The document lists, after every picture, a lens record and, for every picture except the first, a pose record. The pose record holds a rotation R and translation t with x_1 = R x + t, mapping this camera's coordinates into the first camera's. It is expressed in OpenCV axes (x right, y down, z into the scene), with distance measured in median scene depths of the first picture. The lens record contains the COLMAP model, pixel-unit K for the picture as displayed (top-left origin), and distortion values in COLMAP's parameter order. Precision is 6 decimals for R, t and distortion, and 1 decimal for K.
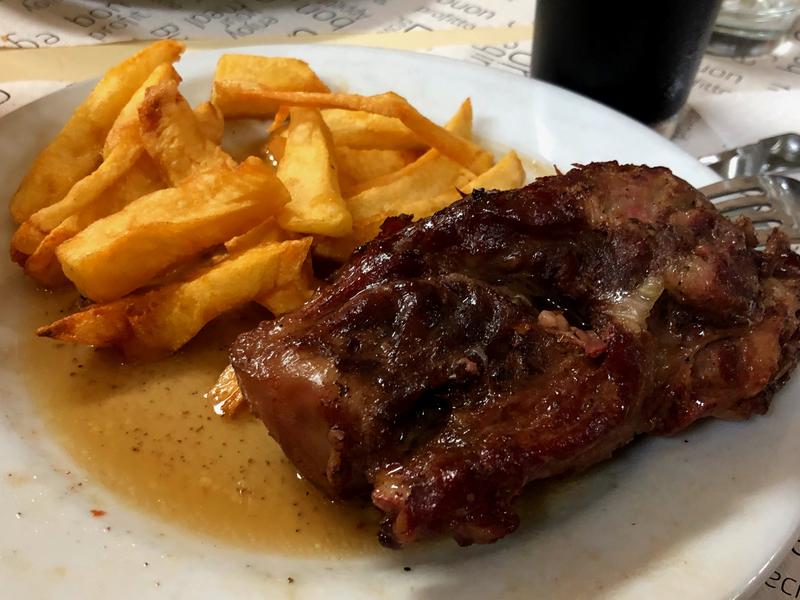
lens RADIAL K [[1020.9, 0, 400.0], [0, 1020.9, 300.0], [0, 0, 1]] dist [0.186645, -0.868860]
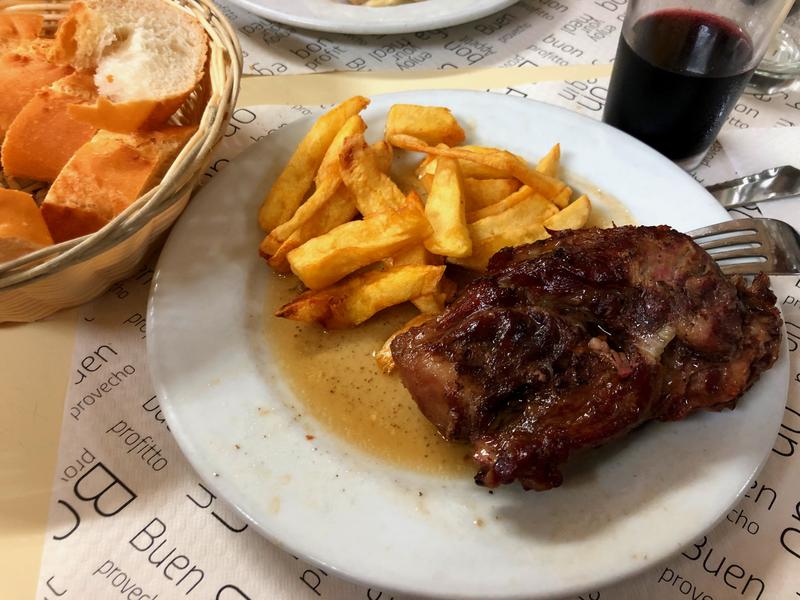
lens RADIAL K [[677.0, 0, 400.0], [0, 677.0, 300.0], [0, 0, 1]] dist [-0.008668, -0.019191]
pose [[0.988404, 0.080811, -0.128560, -0.018829], [-0.053325, 0.977429, 0.204423, -0.214696], [0.142178, -0.195197, 0.970404, -0.013736]]
